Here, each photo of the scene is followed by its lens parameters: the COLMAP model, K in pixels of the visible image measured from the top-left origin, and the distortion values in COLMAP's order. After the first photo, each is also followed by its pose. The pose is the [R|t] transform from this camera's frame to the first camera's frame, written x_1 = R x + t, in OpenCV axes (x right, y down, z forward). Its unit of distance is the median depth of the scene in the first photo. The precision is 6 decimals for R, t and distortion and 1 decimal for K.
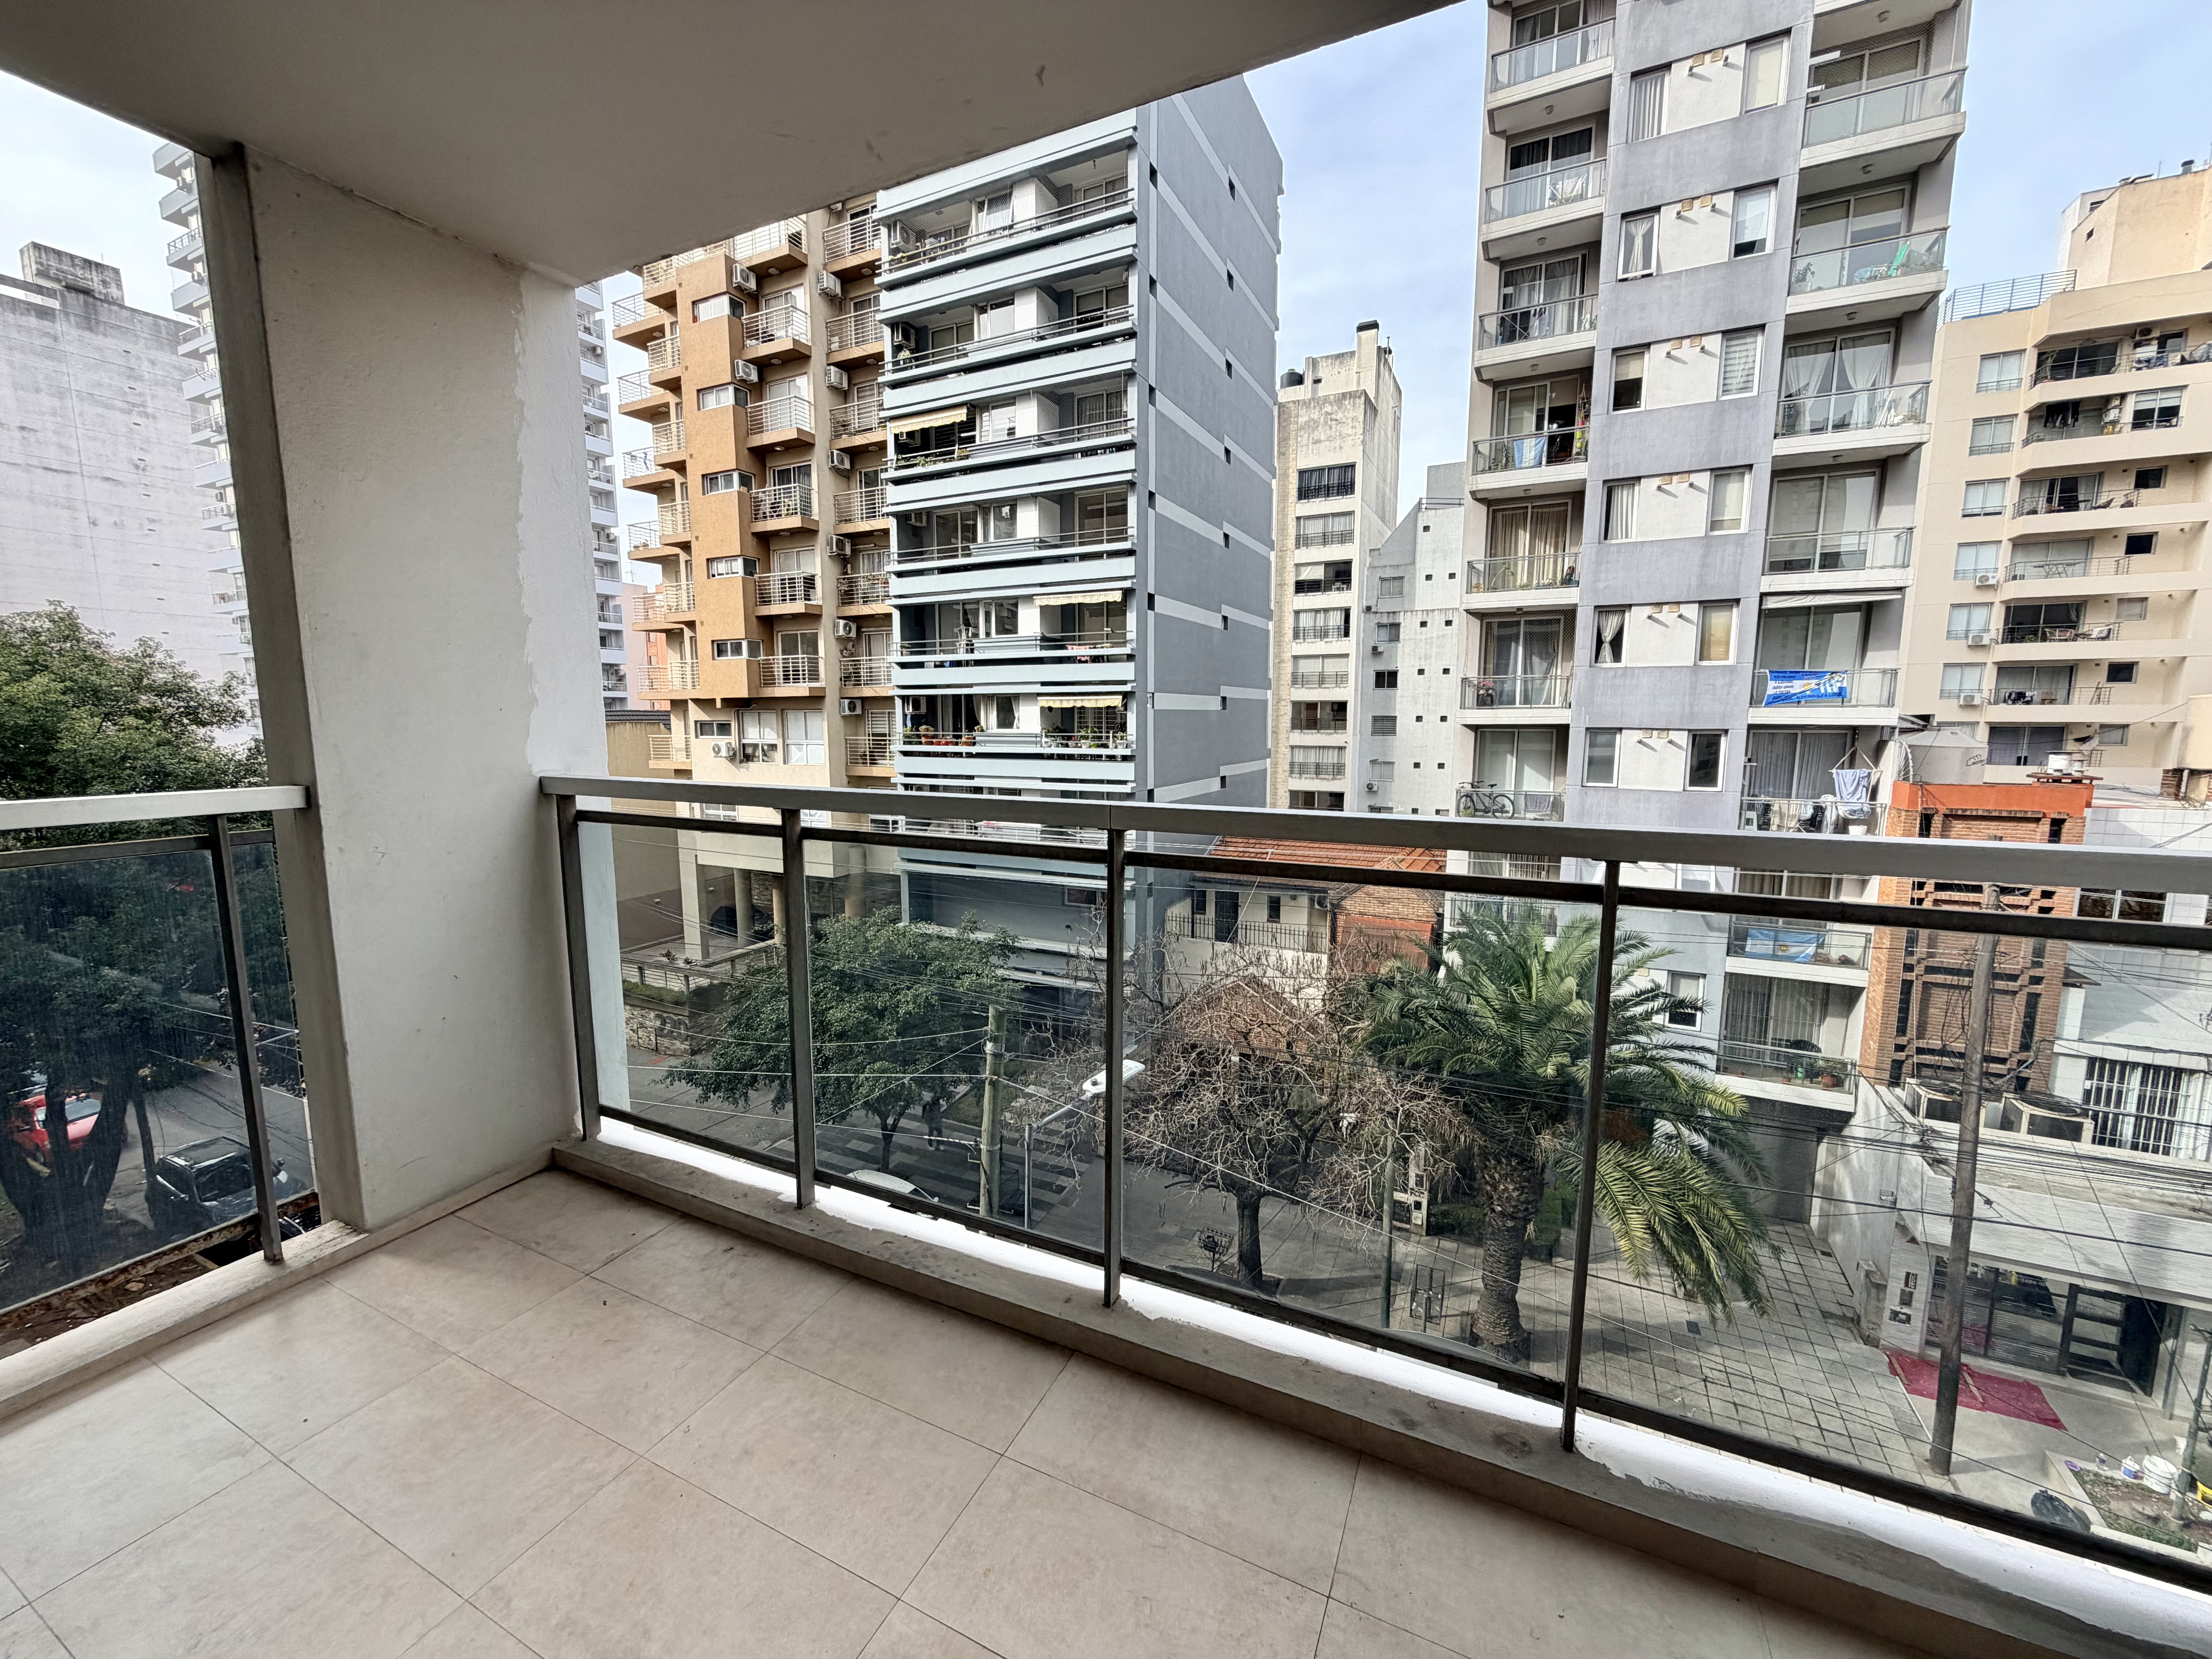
lens RADIAL K [[876.6, 0, 1100.3], [0, 876.6, 828.6], [0, 0, 1]] dist [-0.000199, 0.000421]
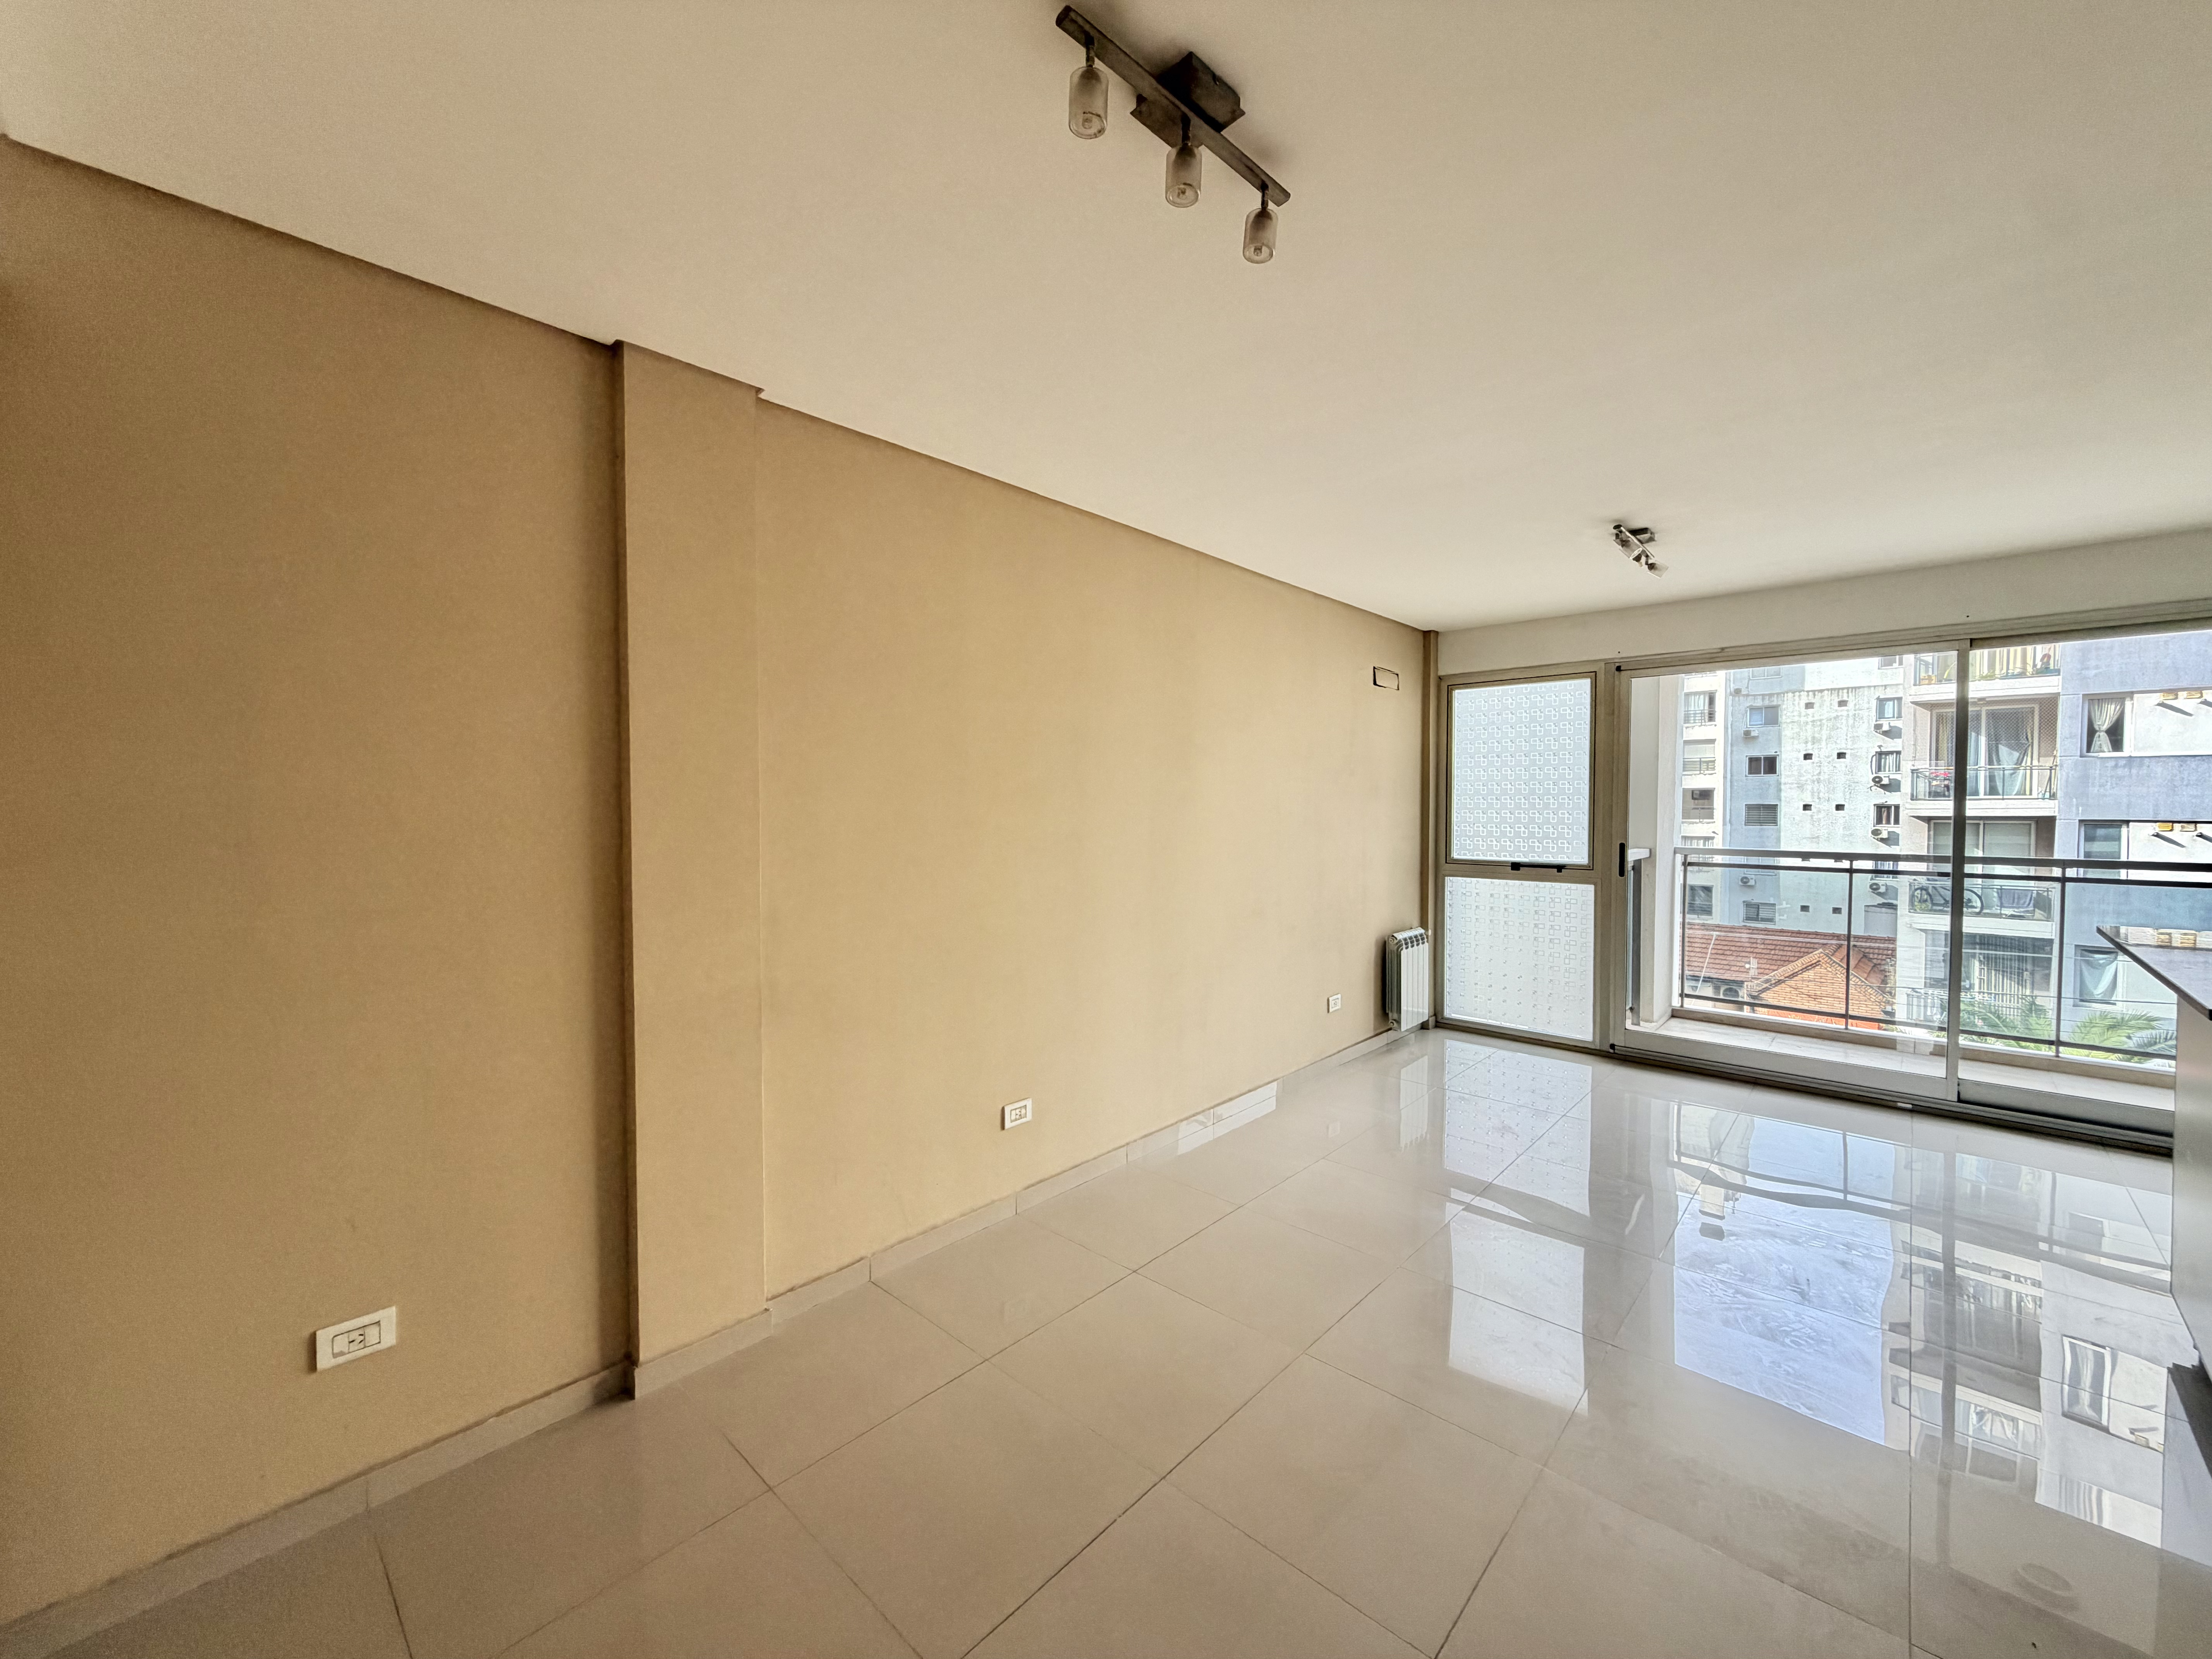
lens RADIAL K [[876.6, 0, 1102.3], [0, 876.6, 827.4], [0, 0, 1]] dist [-0.000199, 0.000421]
pose [[0.955308, 0.006753, -0.295537, -0.138022], [-0.036137, 0.994909, -0.094078, 0.016206], [0.293397, 0.100553, 0.950688, -0.167490]]
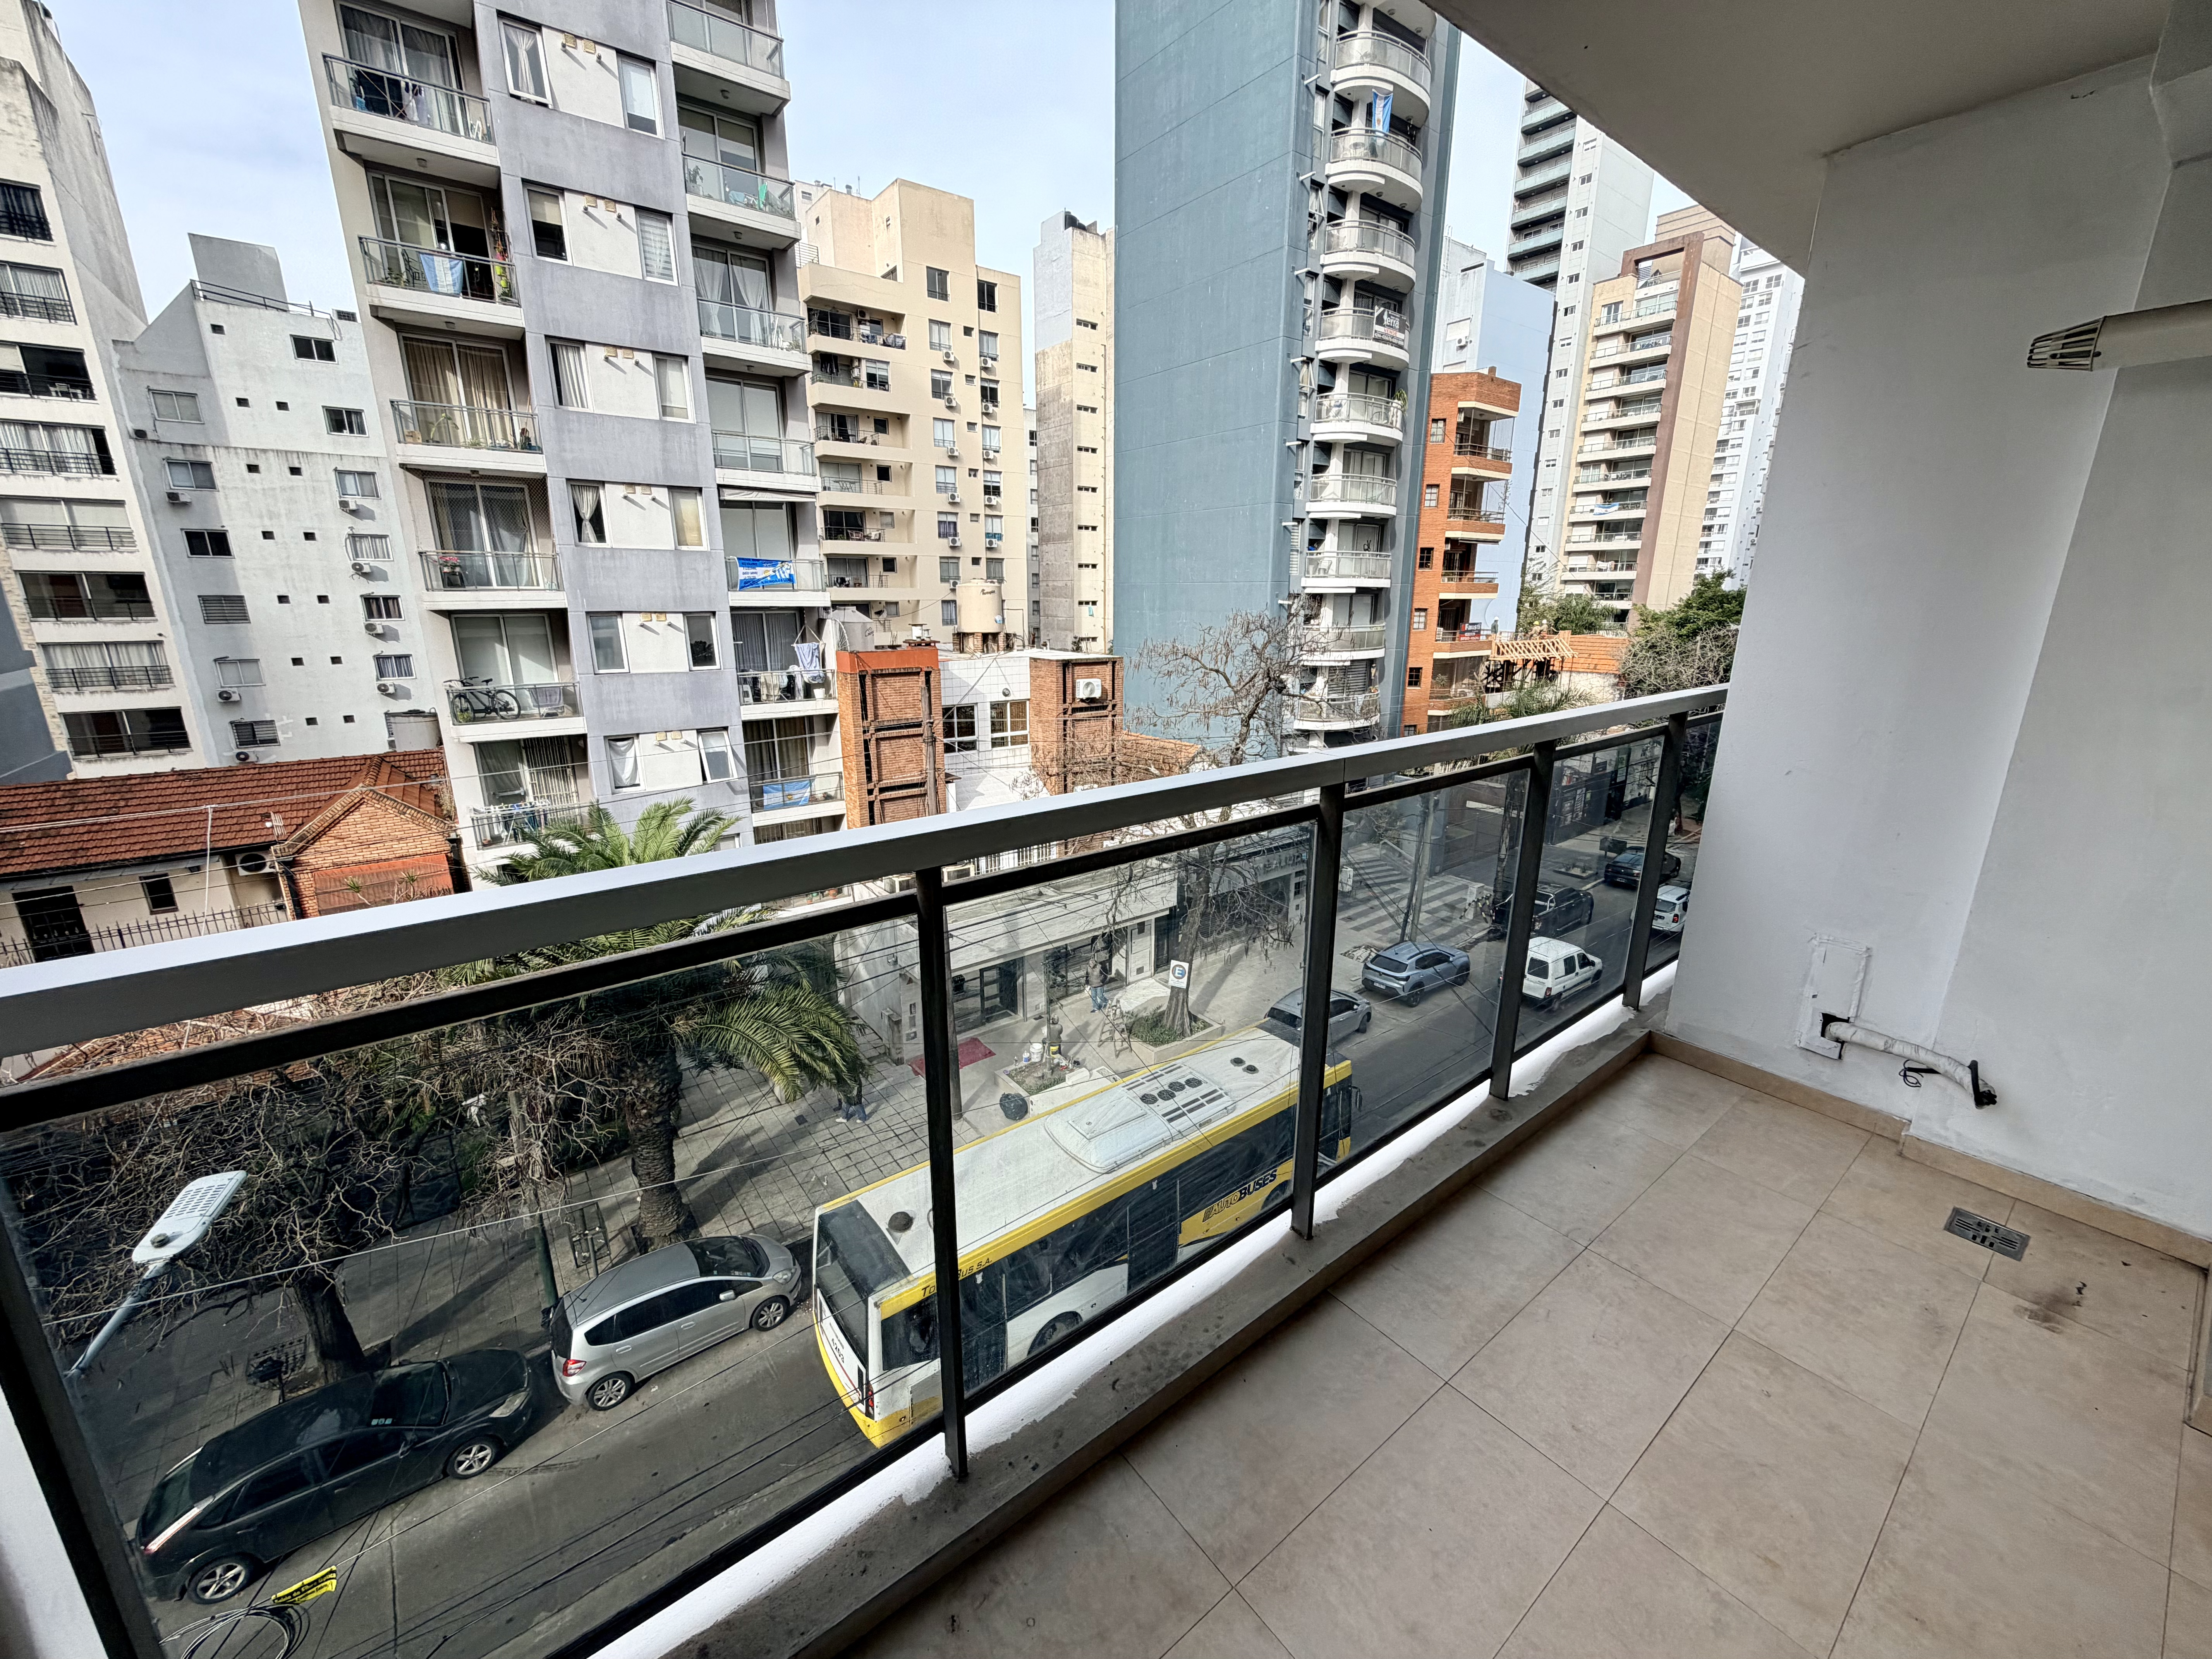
lens RADIAL K [[876.6, 0, 1101.5], [0, 876.6, 828.5], [0, 0, 1]] dist [-0.000199, 0.000421]
pose [[0.437367, -0.231568, 0.868957, -0.064690], [0.112928, 0.972771, 0.202394, -0.011834], [-0.892164, 0.009609, 0.451609, 0.054485]]
